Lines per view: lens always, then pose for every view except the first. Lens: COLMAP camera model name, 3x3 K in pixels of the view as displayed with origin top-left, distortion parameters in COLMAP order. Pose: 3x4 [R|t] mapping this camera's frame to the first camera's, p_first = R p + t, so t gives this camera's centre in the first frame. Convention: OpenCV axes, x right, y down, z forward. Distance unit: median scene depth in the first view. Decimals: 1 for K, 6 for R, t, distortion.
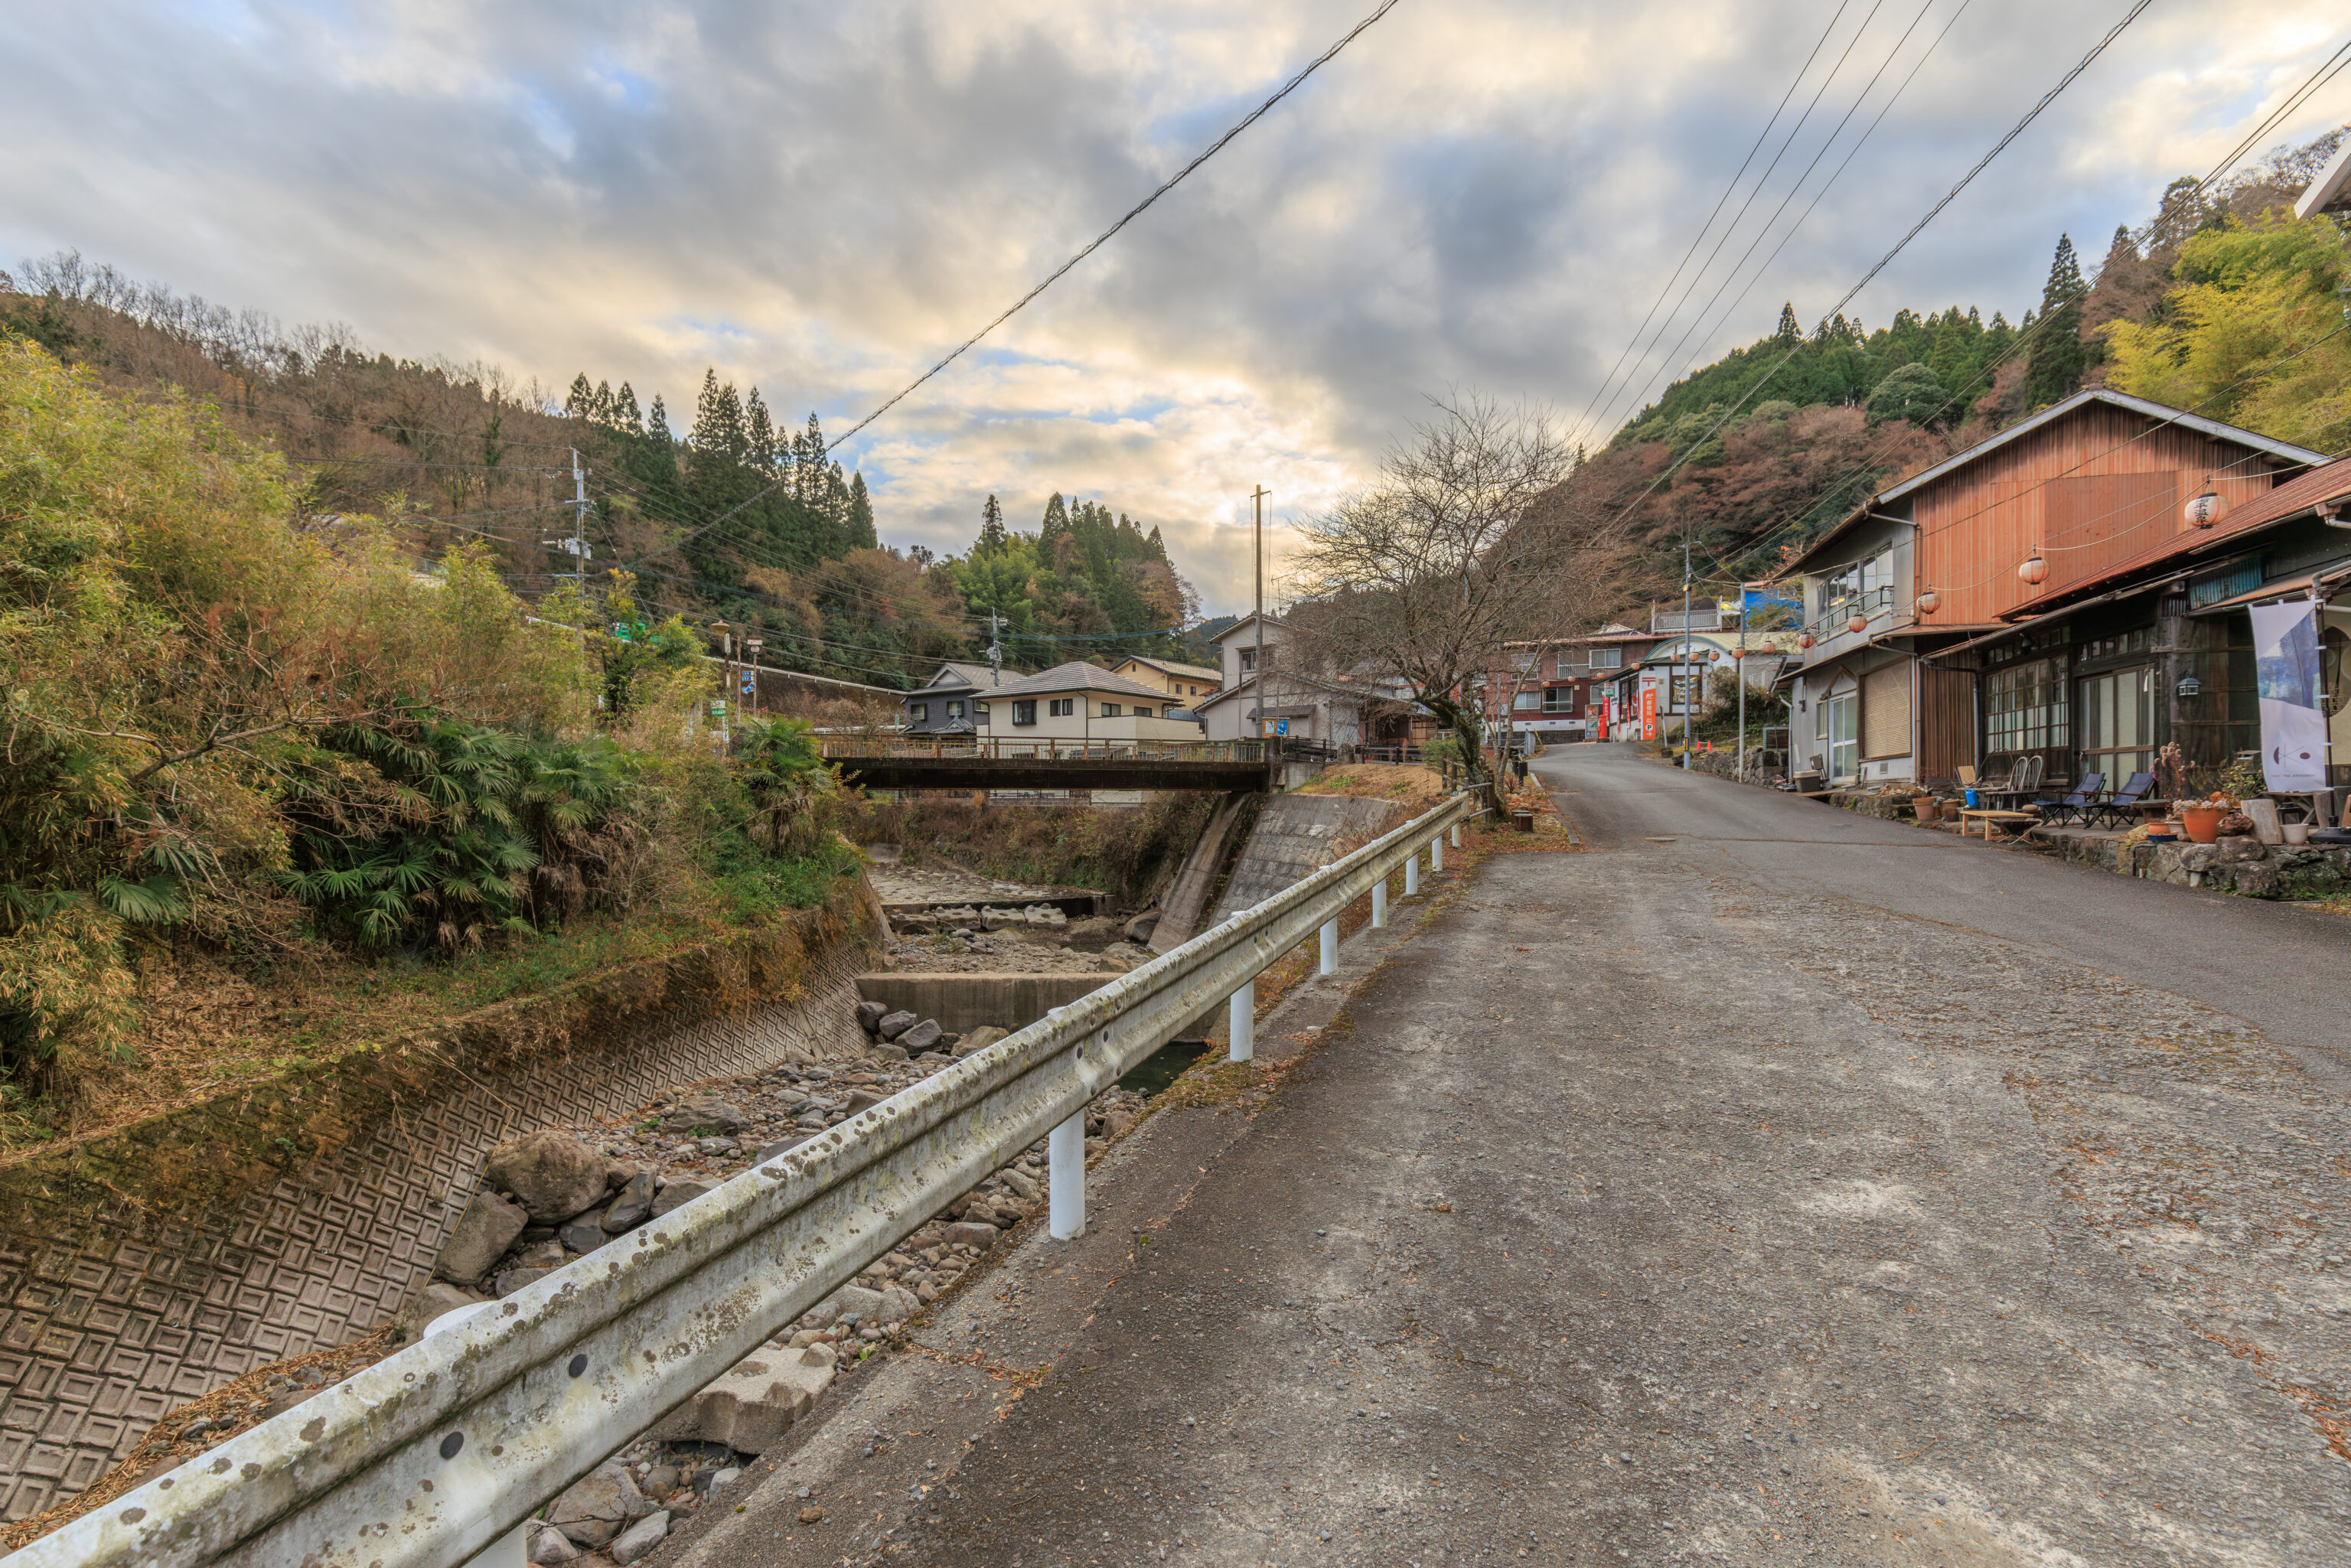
lens RADIAL K [[1050.9, 0, 1171.4], [0, 1050.9, 791.5], [0, 0, 1]] dist [0.005149, -0.000440]
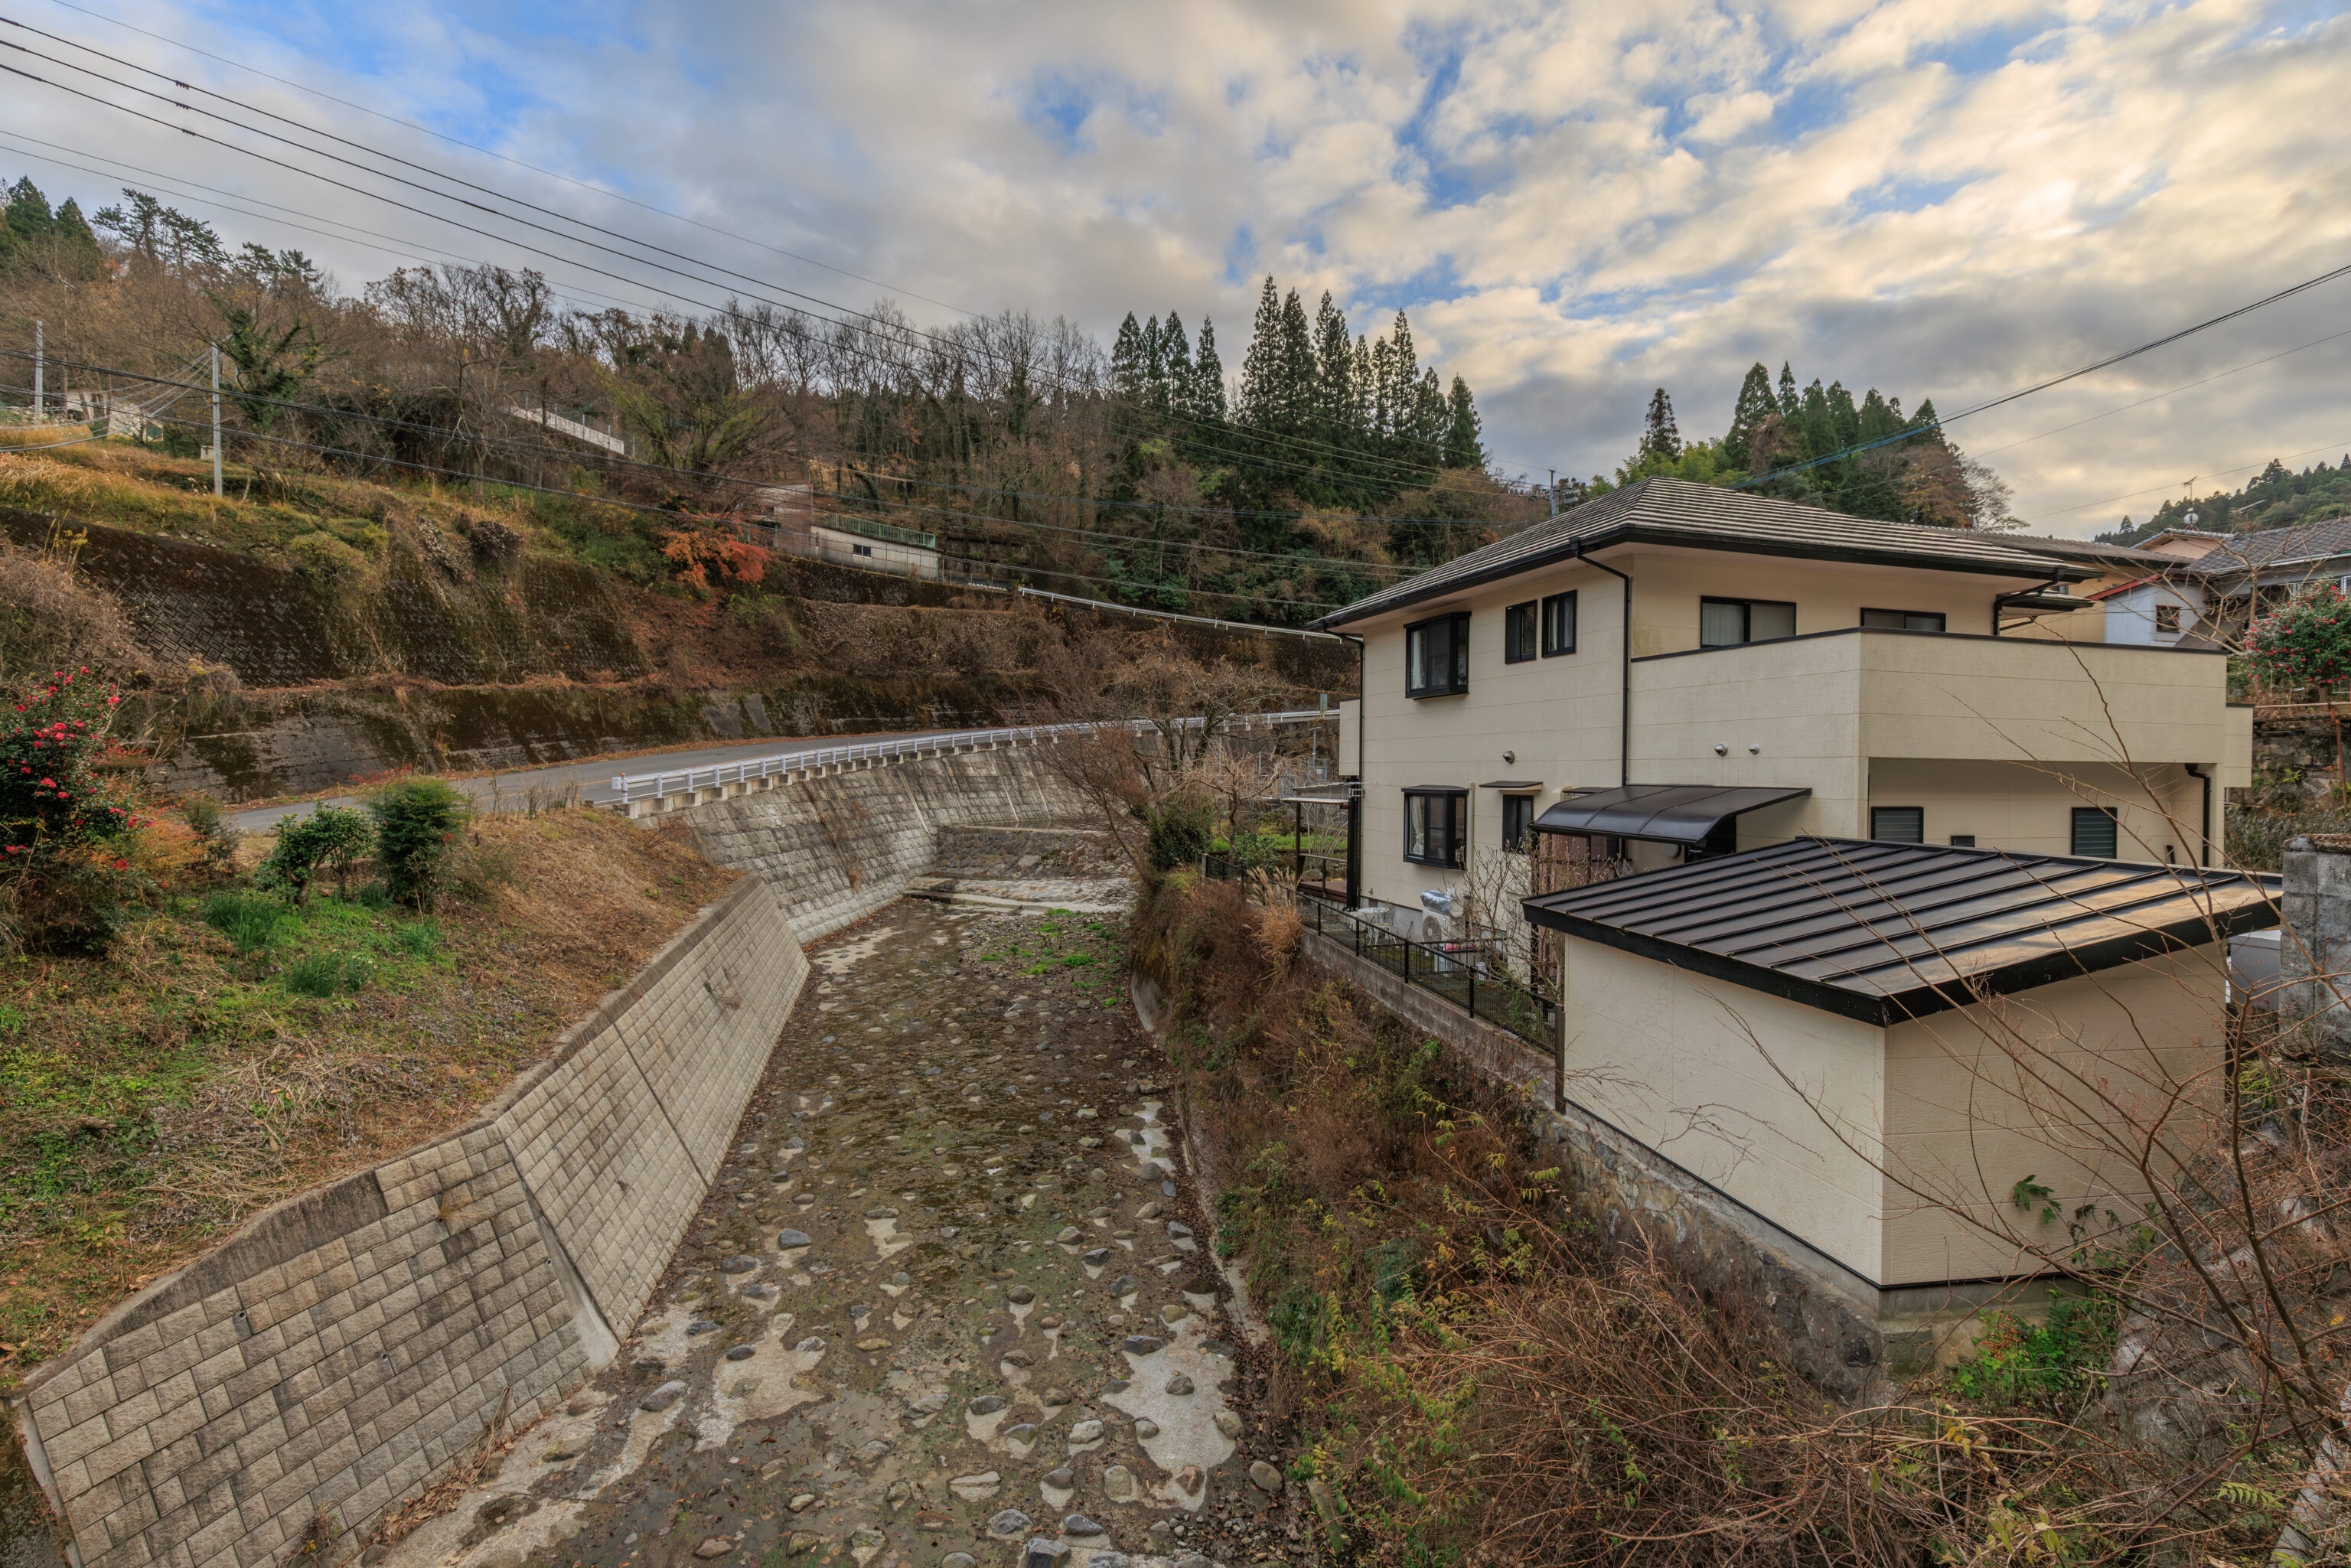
lens RADIAL K [[1050.9, 0, 1164.7], [0, 1050.9, 788.0], [0, 0, 1]] dist [0.005149, -0.000440]
pose [[0.805283, 0.014753, -0.592707, -0.007574], [-0.002602, 0.999769, 0.021350, -0.016859], [0.592885, -0.015651, 0.805135, 0.277757]]
